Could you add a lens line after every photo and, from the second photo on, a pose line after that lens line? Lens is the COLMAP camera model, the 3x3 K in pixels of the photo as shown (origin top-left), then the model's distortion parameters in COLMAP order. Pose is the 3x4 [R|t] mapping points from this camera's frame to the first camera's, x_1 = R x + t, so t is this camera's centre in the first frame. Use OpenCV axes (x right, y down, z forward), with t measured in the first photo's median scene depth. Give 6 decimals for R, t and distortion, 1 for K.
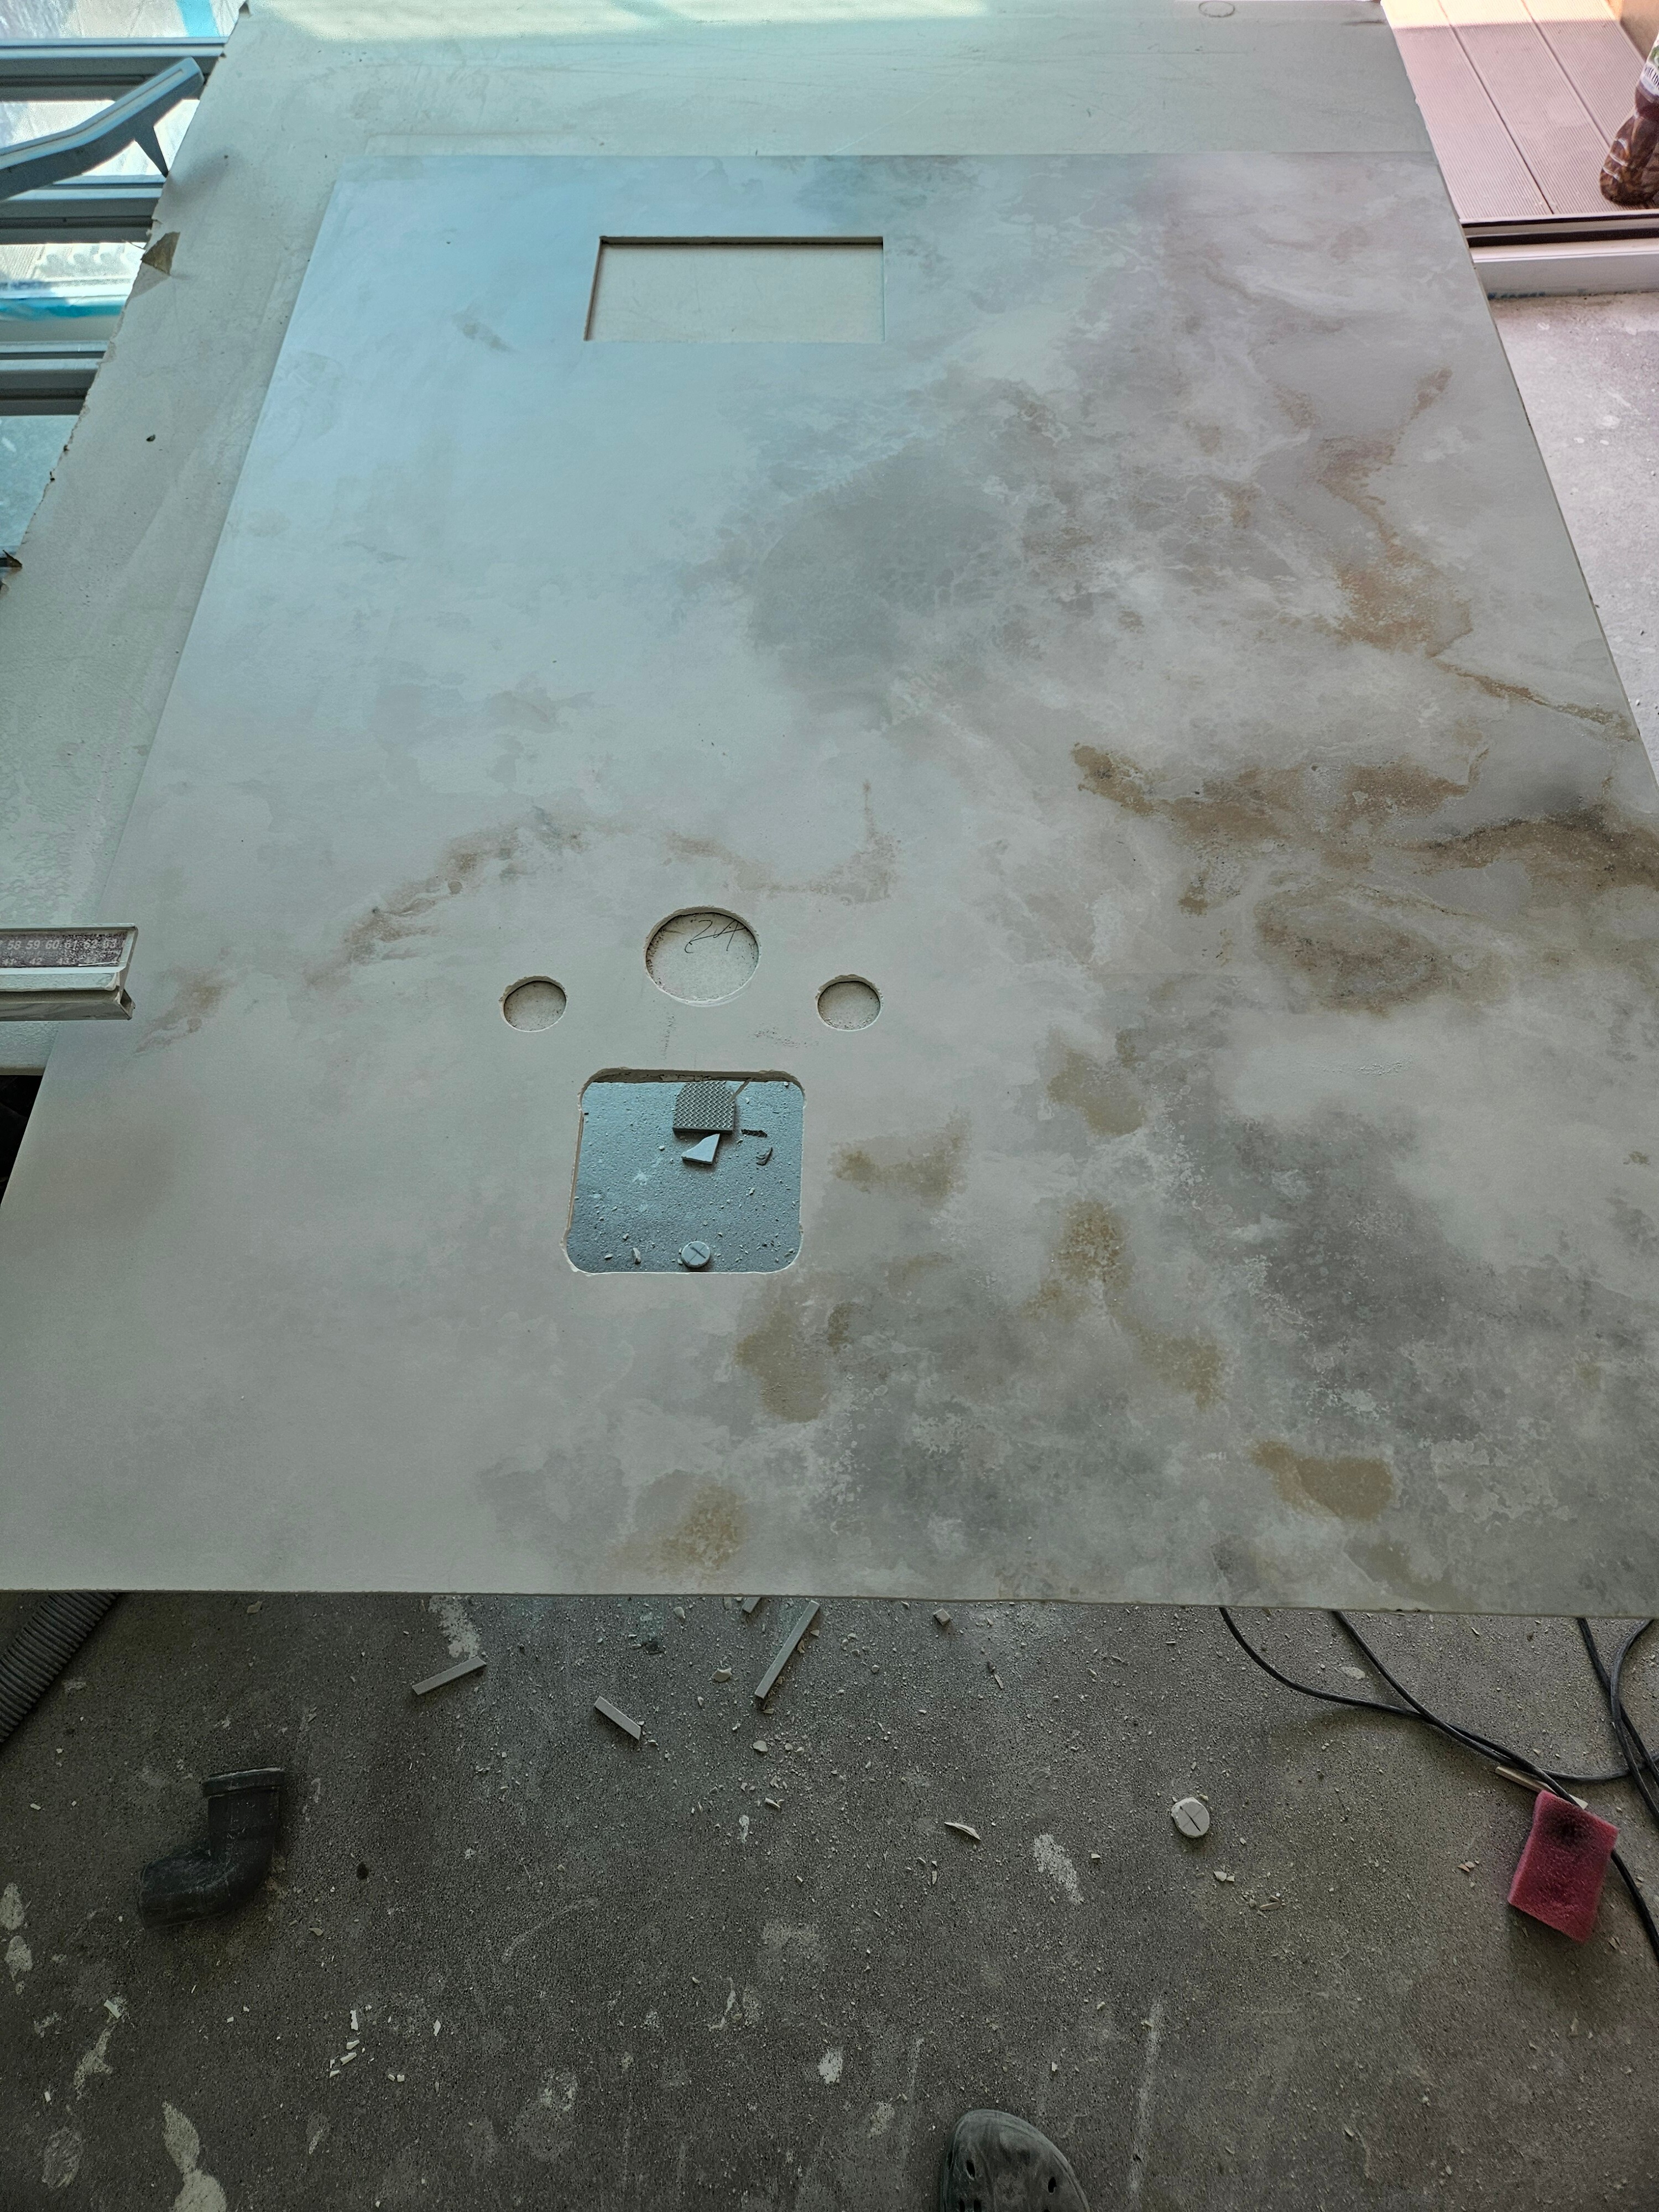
lens RADIAL K [[1481.5, 0, 834.9], [0, 1481.5, 1122.8], [0, 0, 1]] dist [0.069369, -0.056478]
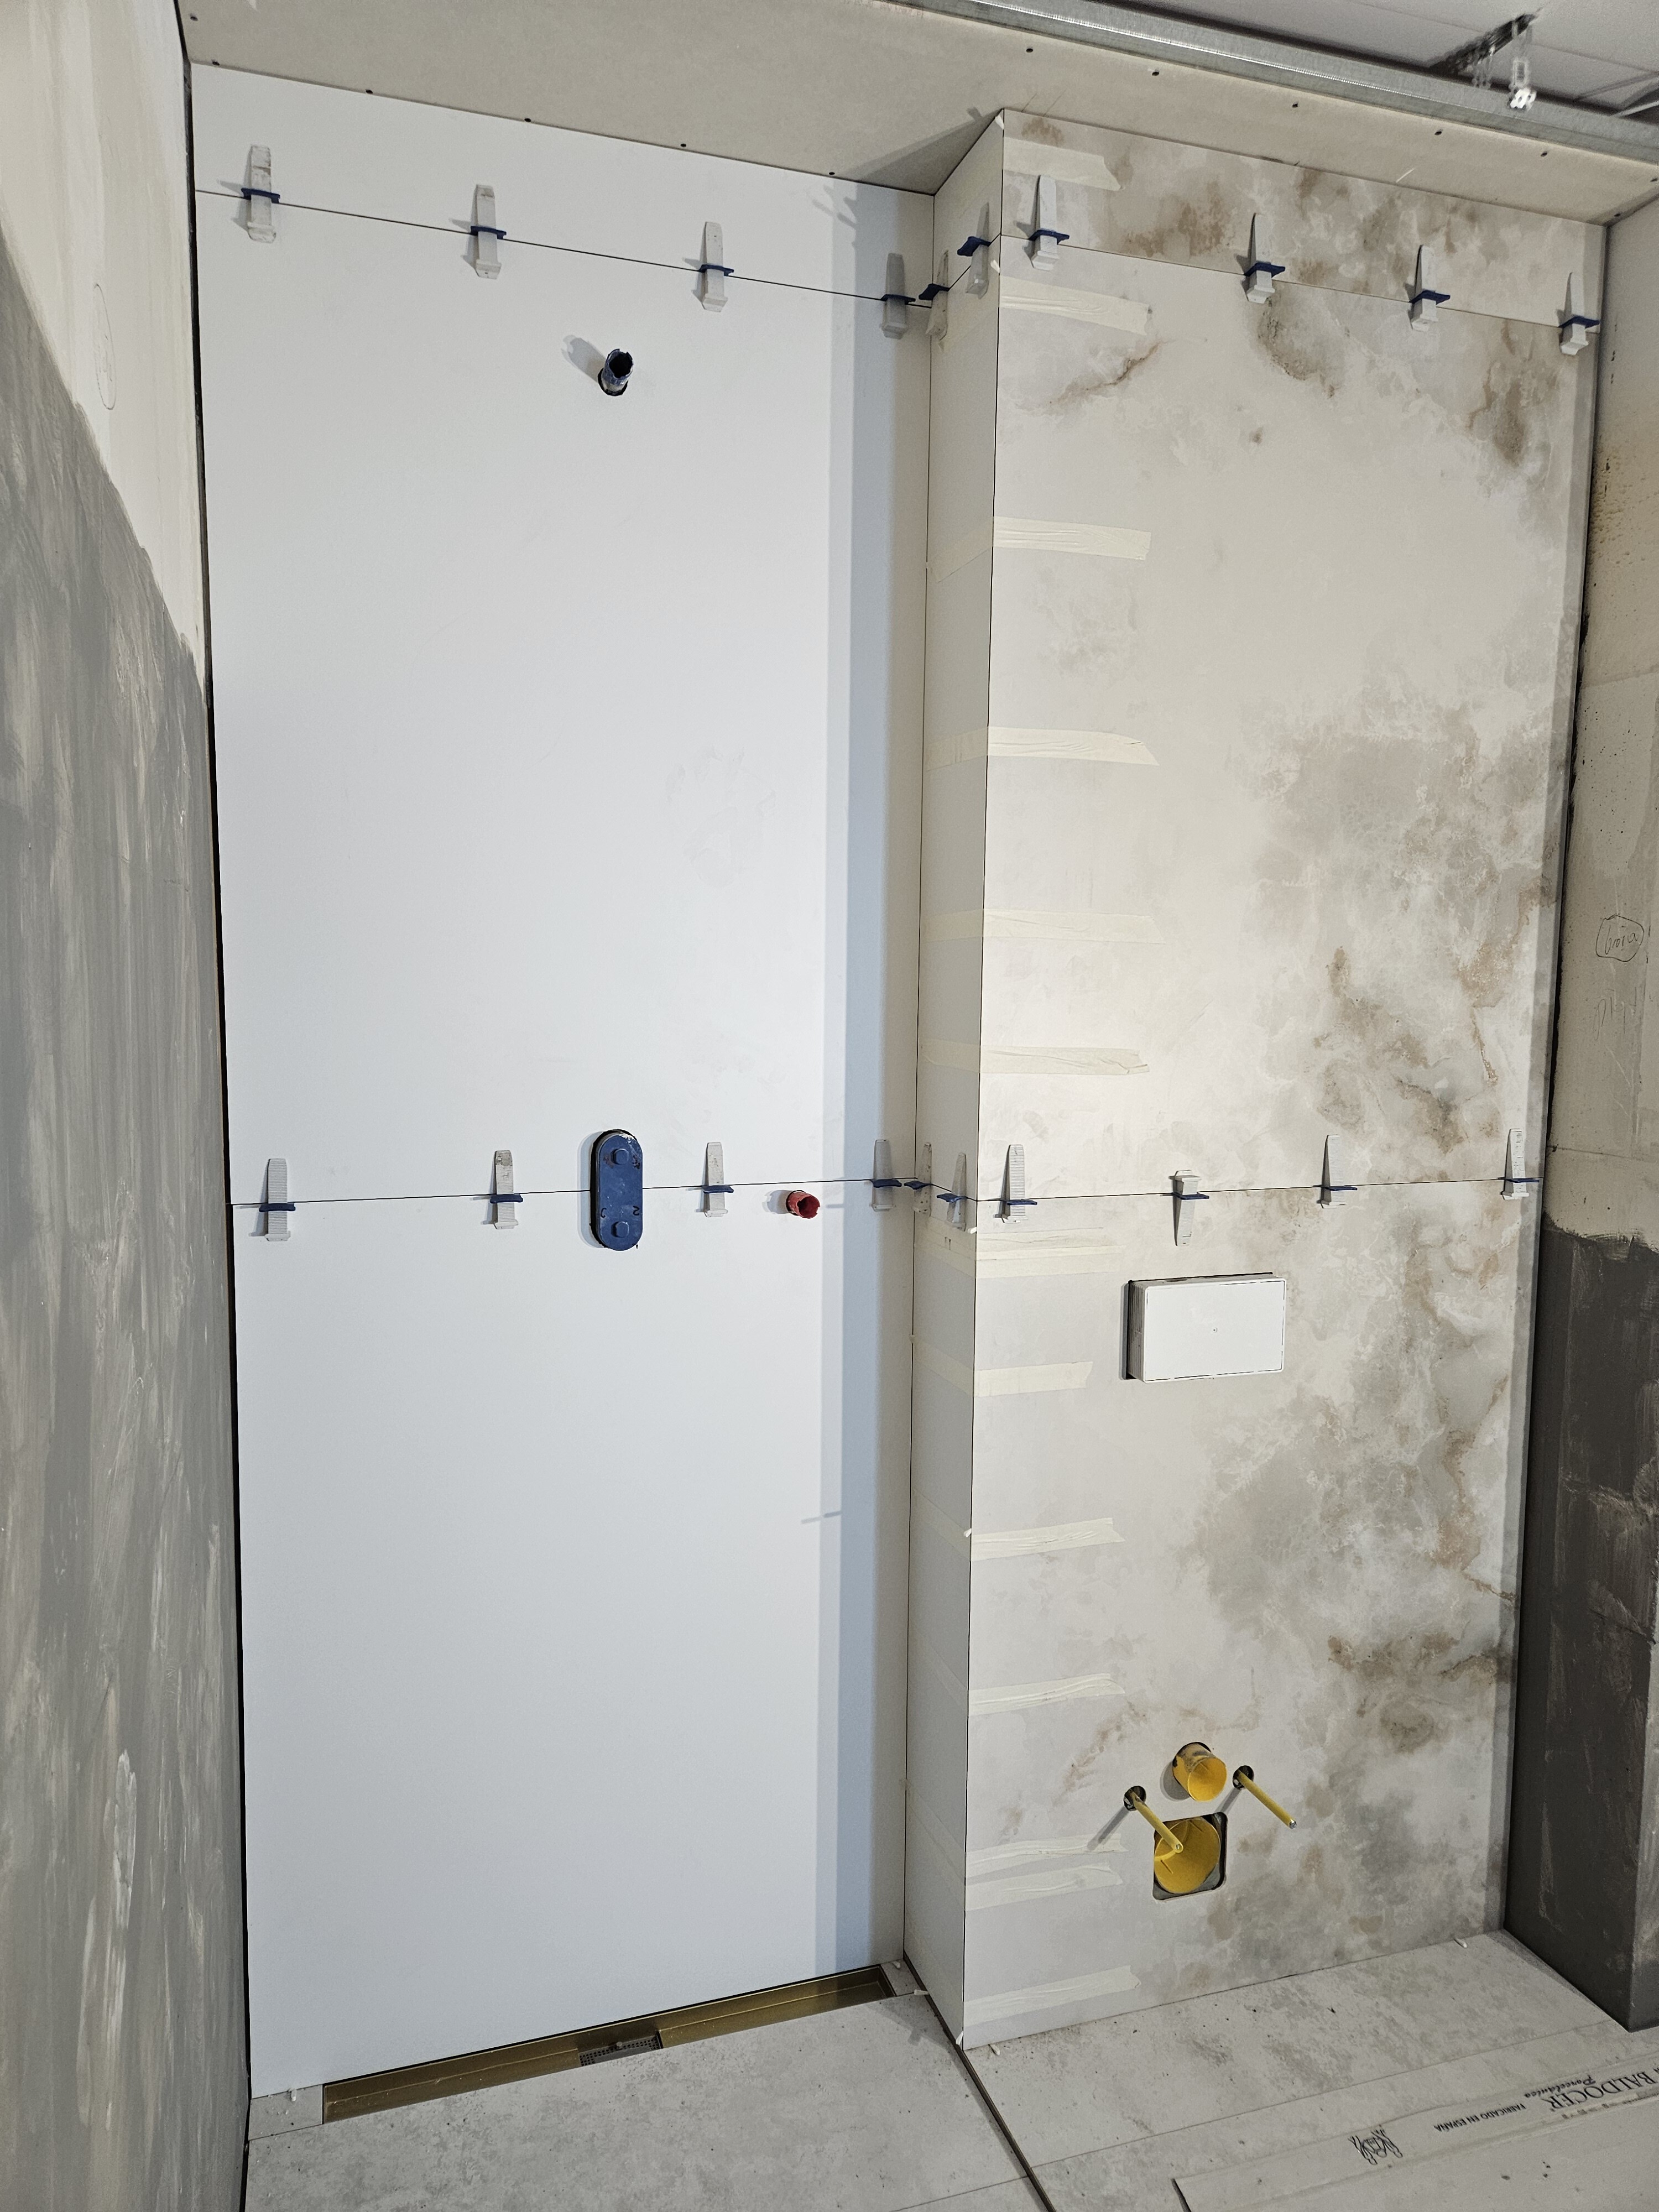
lens RADIAL K [[1481.5, 0, 829.9], [0, 1481.5, 1117.6], [0, 0, 1]] dist [0.069369, -0.056478]
pose [[0.948004, -0.043313, 0.315297, -1.370949], [-0.155962, 0.800360, 0.578878, -2.274800], [-0.277424, -0.597953, 0.751989, -0.084032]]
